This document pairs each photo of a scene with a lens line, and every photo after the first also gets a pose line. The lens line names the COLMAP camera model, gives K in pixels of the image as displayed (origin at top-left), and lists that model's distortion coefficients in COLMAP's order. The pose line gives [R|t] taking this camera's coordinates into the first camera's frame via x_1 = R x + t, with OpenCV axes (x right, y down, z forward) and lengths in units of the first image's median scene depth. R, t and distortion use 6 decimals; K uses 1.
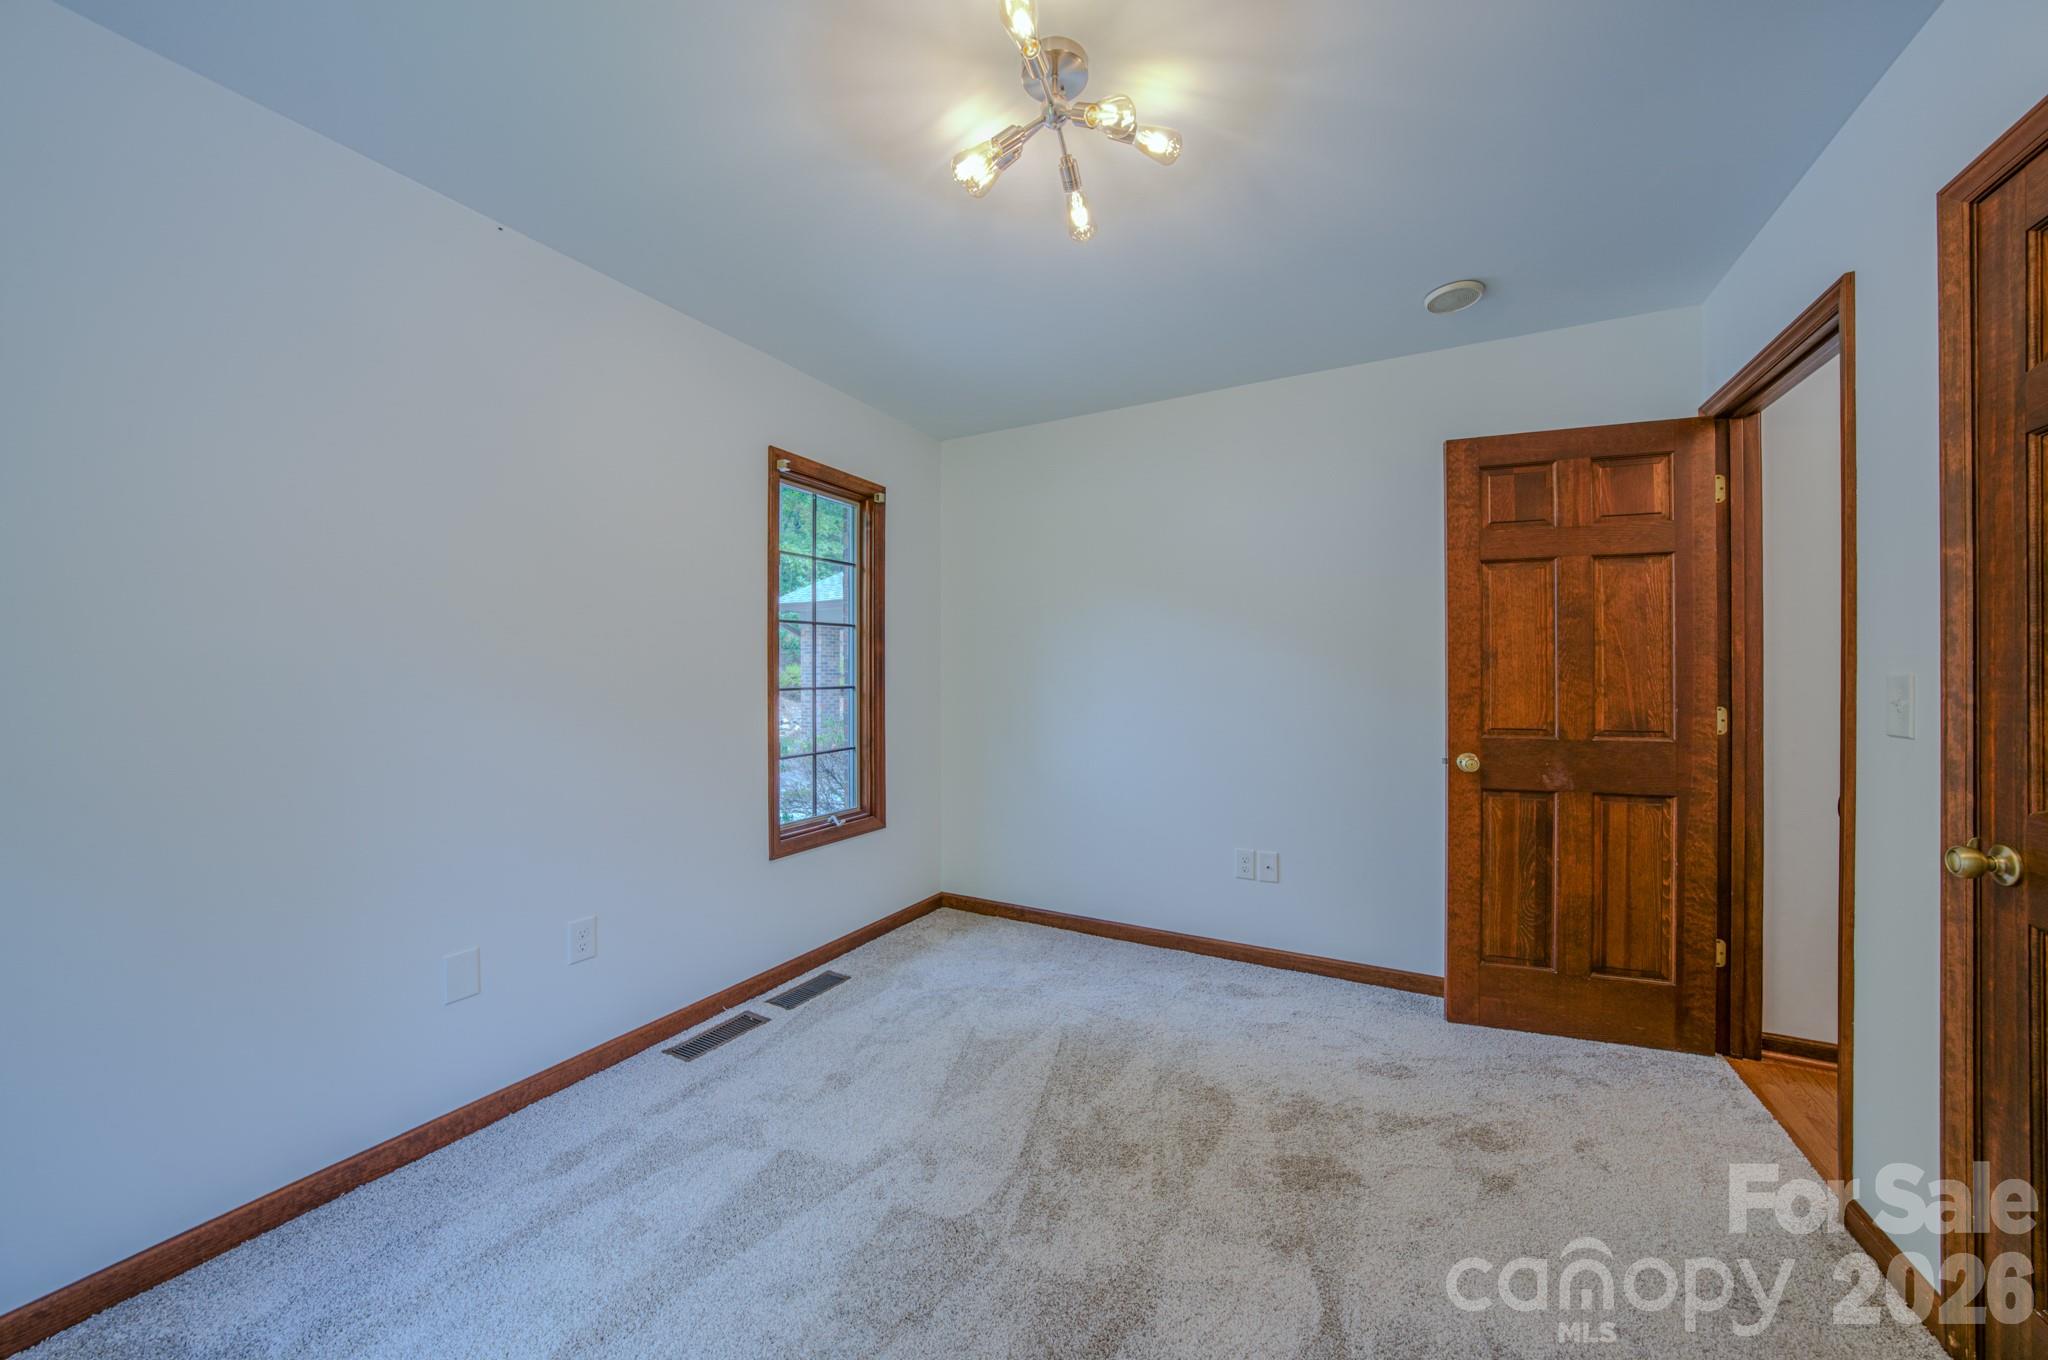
lens RADIAL K [[710.2, 0, 1020.8], [0, 710.2, 675.9], [0, 0, 1]] dist [-0.023848, 0.004857]
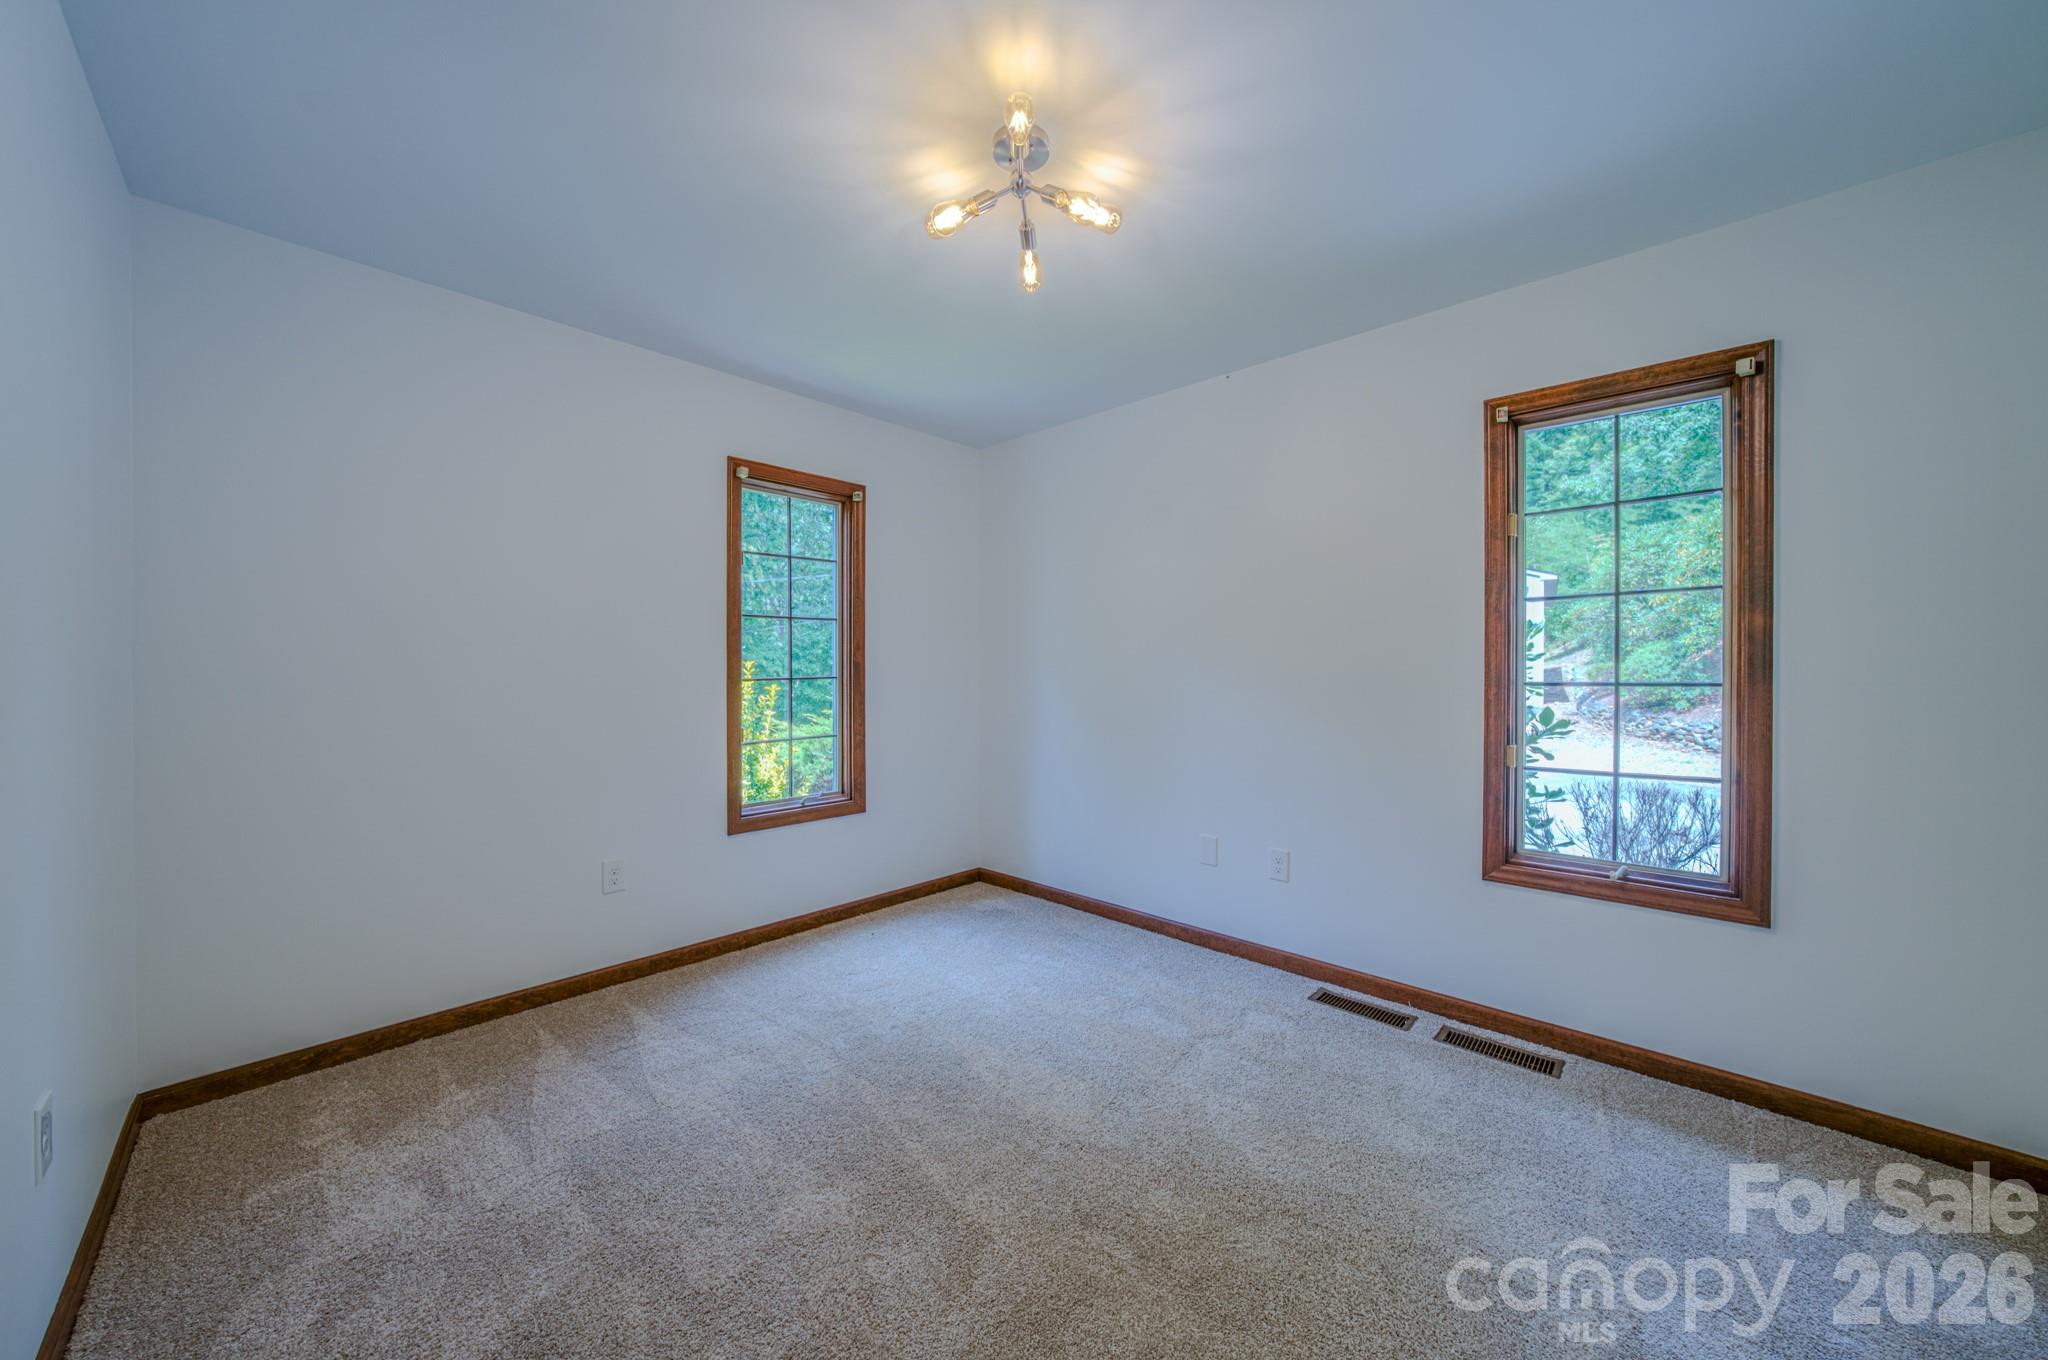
lens RADIAL K [[710.2, 0, 1024.8], [0, 710.2, 674.4], [0, 0, 1]] dist [-0.023848, 0.004857]
pose [[-0.249342, 0.006719, -0.968392, 1.762357], [0.002066, 0.999977, 0.006406, 0.003235], [0.968413, -0.000403, -0.249350, 1.904506]]
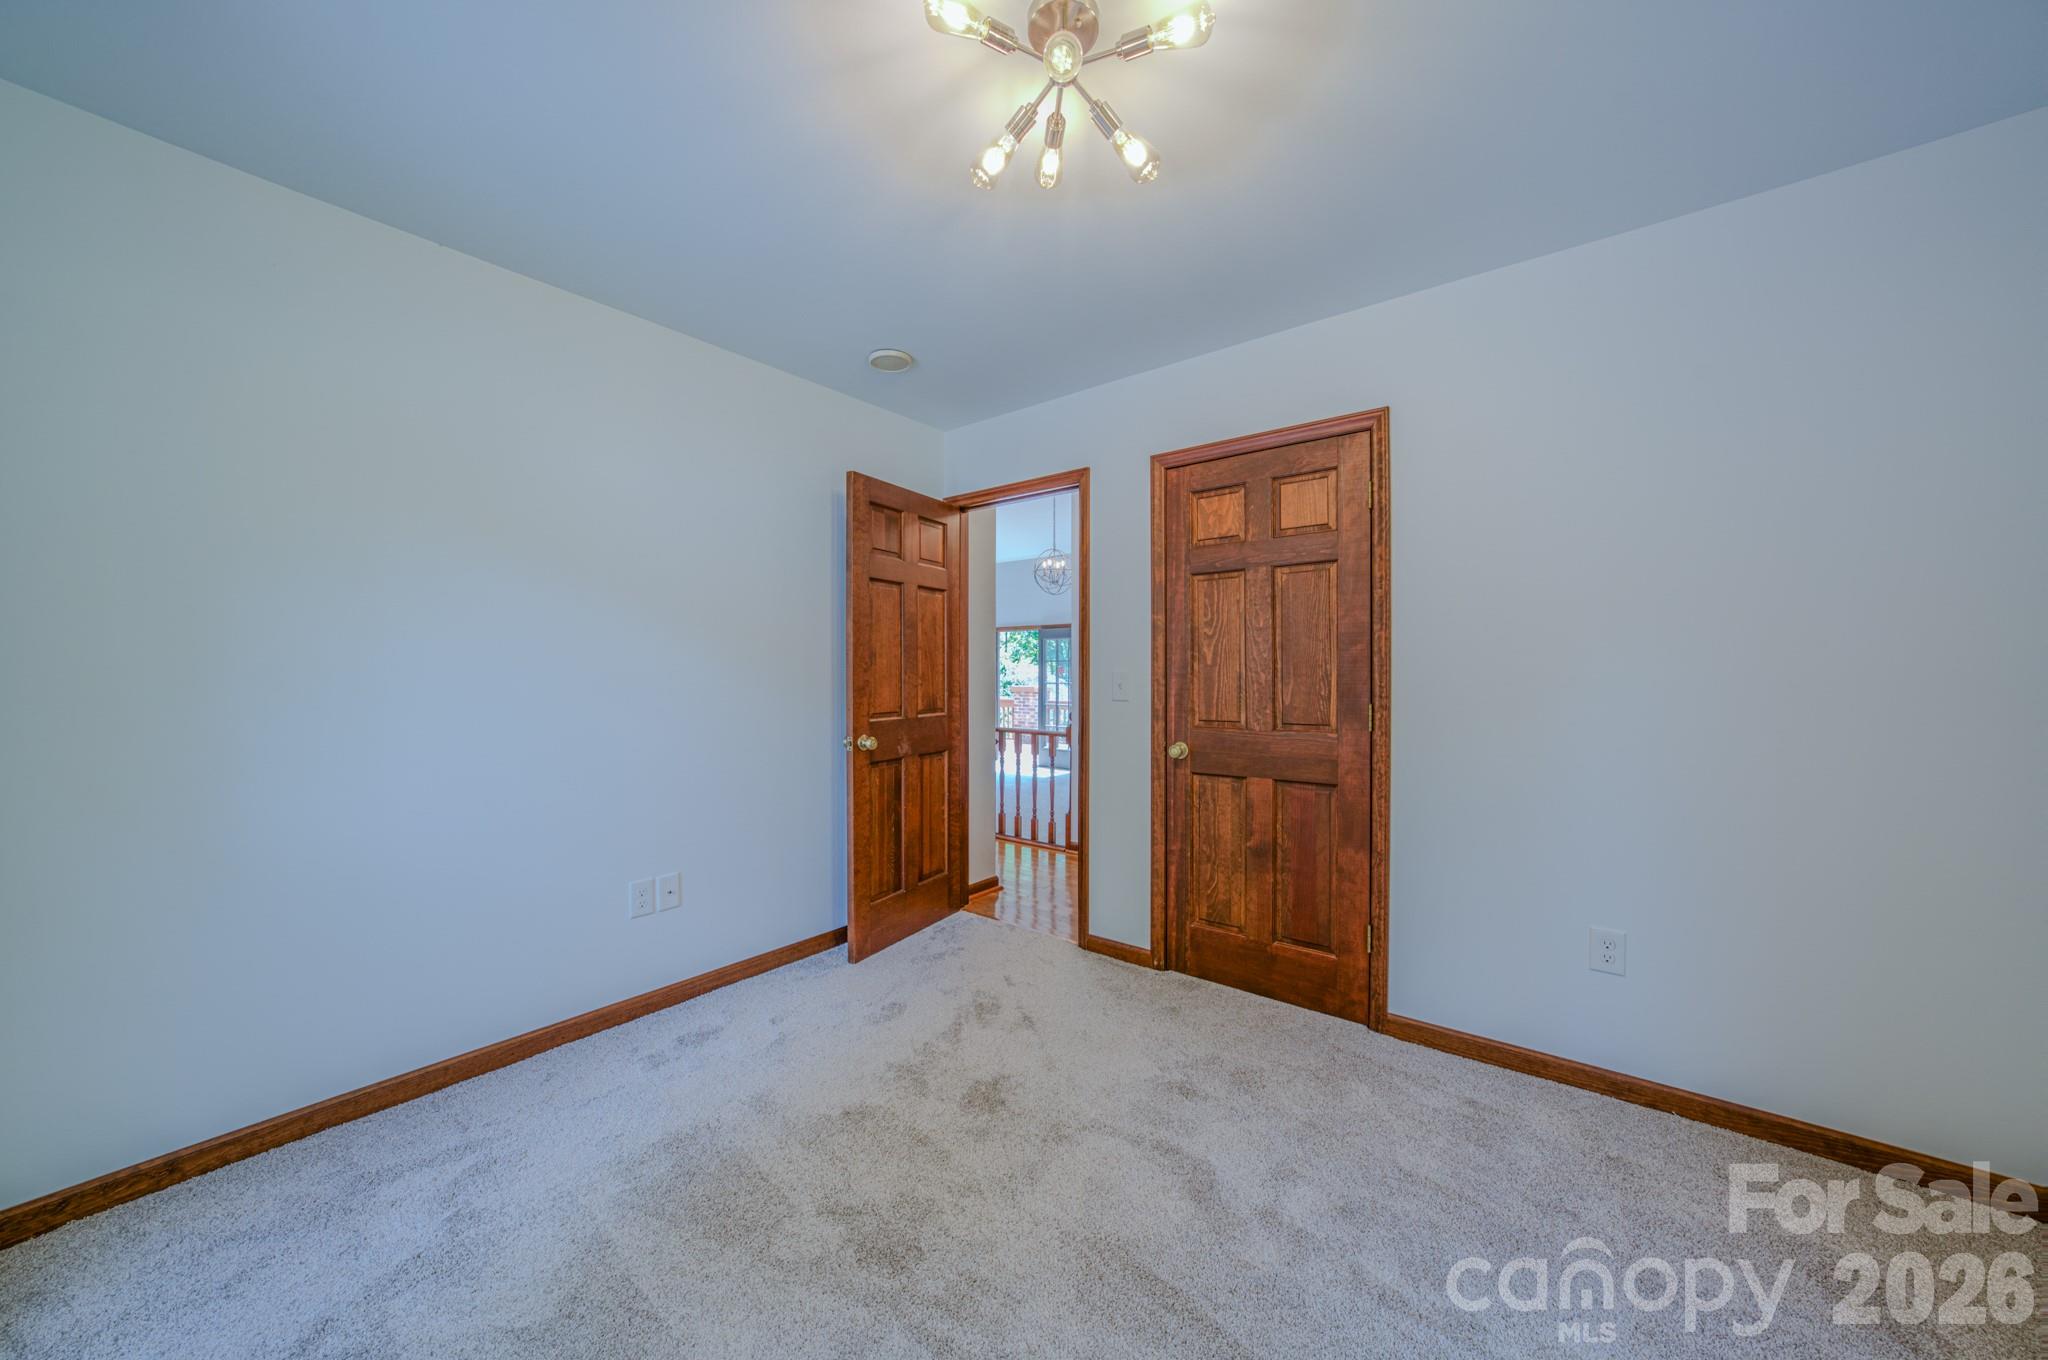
lens RADIAL K [[710.2, 0, 1023.1], [0, 710.2, 674.3], [0, 0, 1]] dist [-0.023848, 0.004857]
pose [[0.172495, -0.002980, 0.985006, -0.528096], [-0.001718, 0.999993, 0.003326, 0.000840], [-0.985009, -0.002266, 0.172489, 0.530088]]
